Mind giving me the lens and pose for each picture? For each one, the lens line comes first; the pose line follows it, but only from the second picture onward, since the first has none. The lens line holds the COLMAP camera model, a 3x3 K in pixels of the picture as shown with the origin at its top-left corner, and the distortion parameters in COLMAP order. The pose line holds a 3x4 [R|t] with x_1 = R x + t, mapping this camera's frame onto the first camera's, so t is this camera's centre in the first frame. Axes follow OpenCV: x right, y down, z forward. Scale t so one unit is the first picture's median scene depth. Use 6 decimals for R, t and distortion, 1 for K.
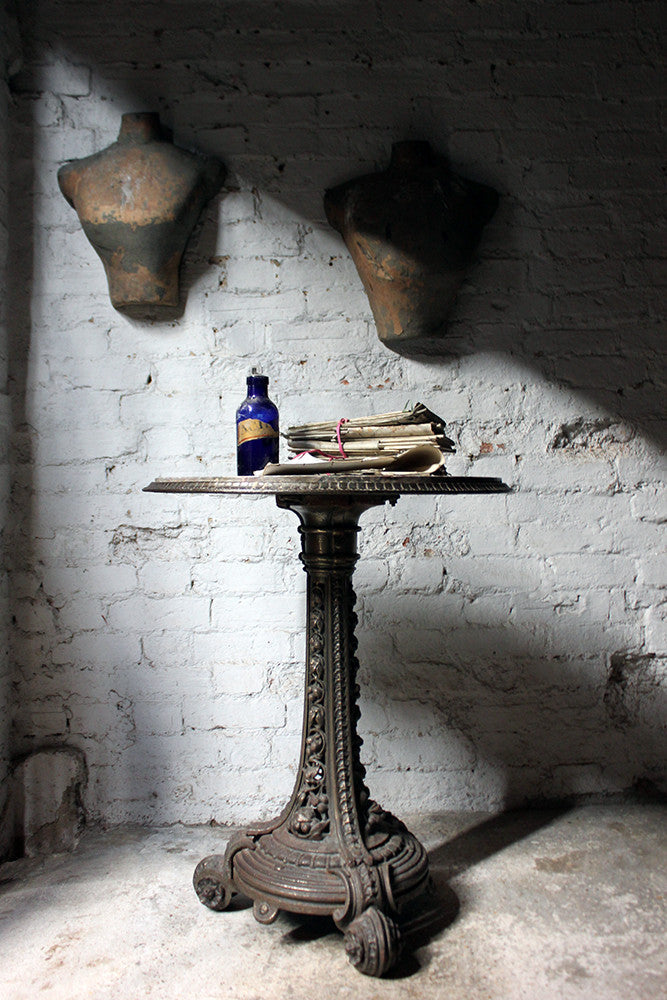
lens RADIAL K [[929.2, 0, 340.3], [0, 929.2, 517.5], [0, 0, 1]] dist [-0.145685, 0.147692]
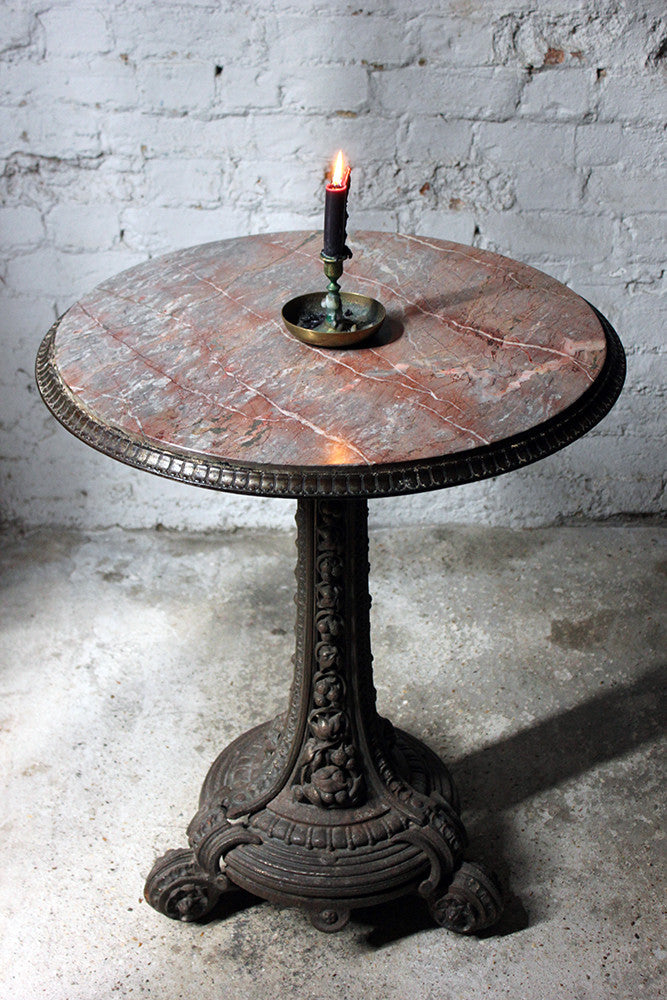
lens RADIAL K [[1485.6, 0, 345.2], [0, 1485.6, 518.5], [0, 0, 1]] dist [-0.049409, 0.144188]
pose [[0.999145, 0.041072, -0.004638, 0.026449], [-0.032569, 0.851416, 0.523478, -0.348088], [0.025449, -0.522880, 0.852026, -0.085089]]
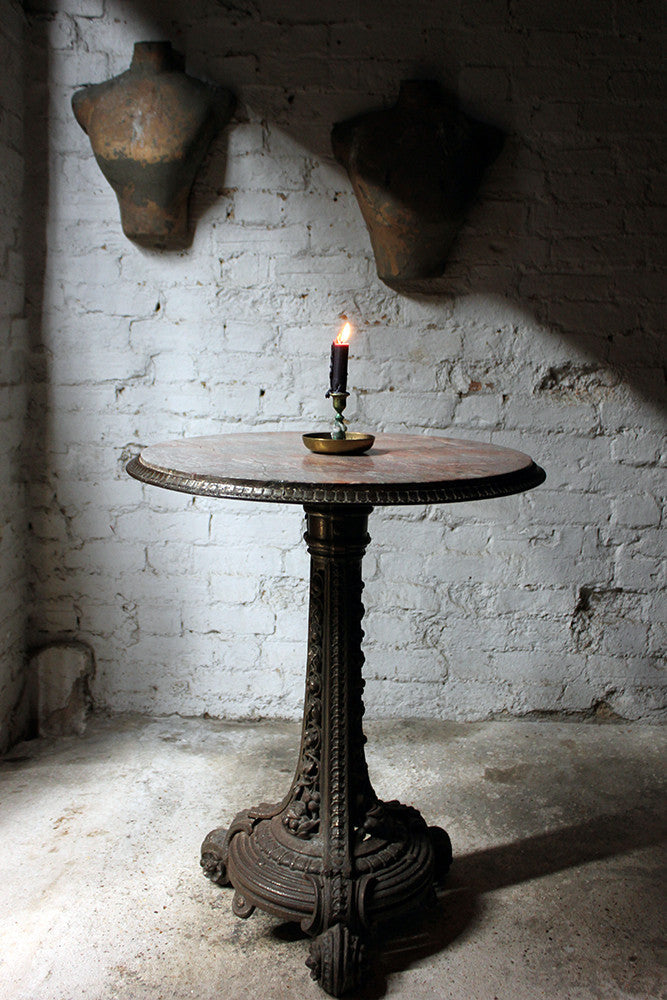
lens RADIAL K [[1009.3, 0, 344.6], [0, 1009.3, 525.3], [0, 0, 1]] dist [-0.139602, 0.152232]
pose [[0.997791, 0.053228, -0.039737, 0.064434], [-0.046204, 0.985953, 0.160507, -0.096971], [0.047723, -0.158317, 0.986234, -0.156167]]
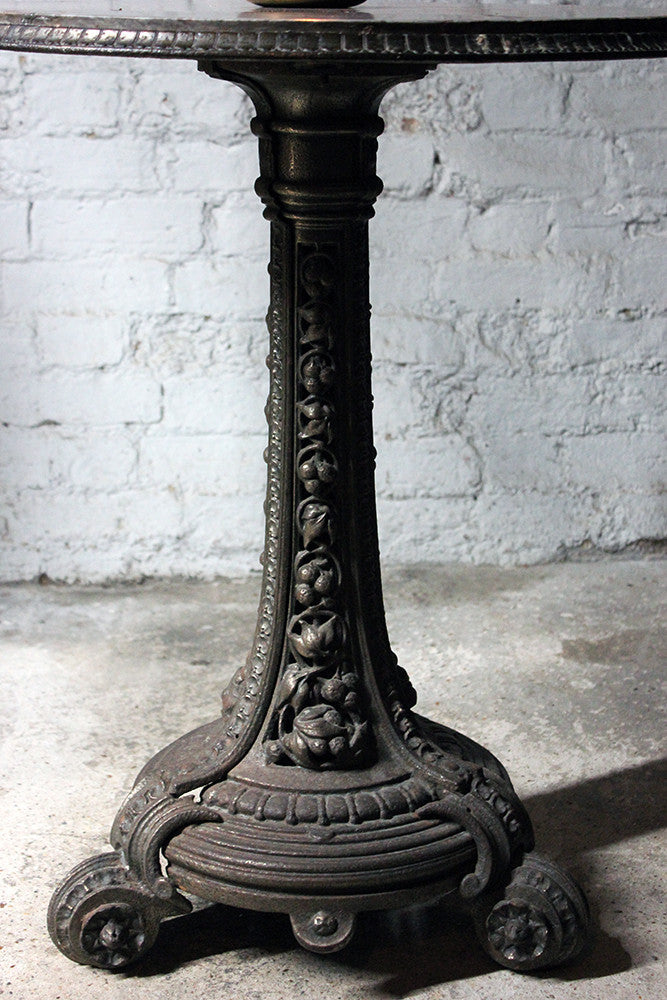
lens RADIAL K [[1760.6, 0, 348.1], [0, 1760.6, 532.0], [0, 0, 1]] dist [-0.003483, 0.035776]
pose [[0.999672, 0.008712, 0.024069, 0.033776], [-0.015270, 0.957628, 0.287602, -0.033465], [-0.020544, -0.287876, 0.957447, -0.109719]]
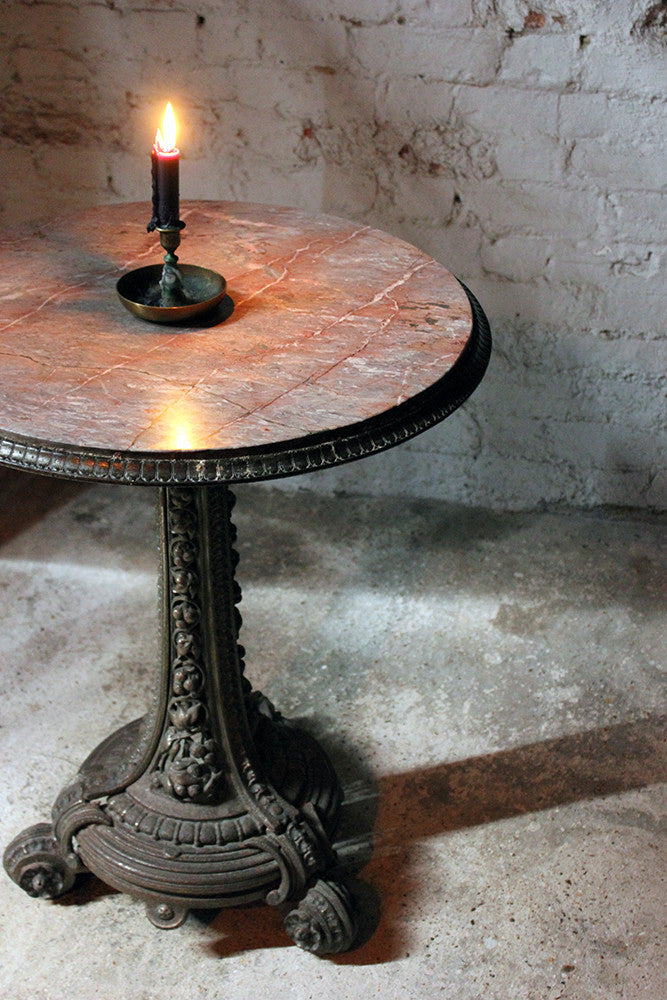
lens RADIAL K [[1500.7, 0, 343.0], [0, 1500.7, 526.5], [0, 0, 1]] dist [-0.043639, 0.133521]
pose [[0.977563, 0.137877, -0.159251, 0.243877], [-0.031965, 0.844361, 0.534821, -0.333632], [0.208204, -0.517731, 0.829823, -0.074450]]
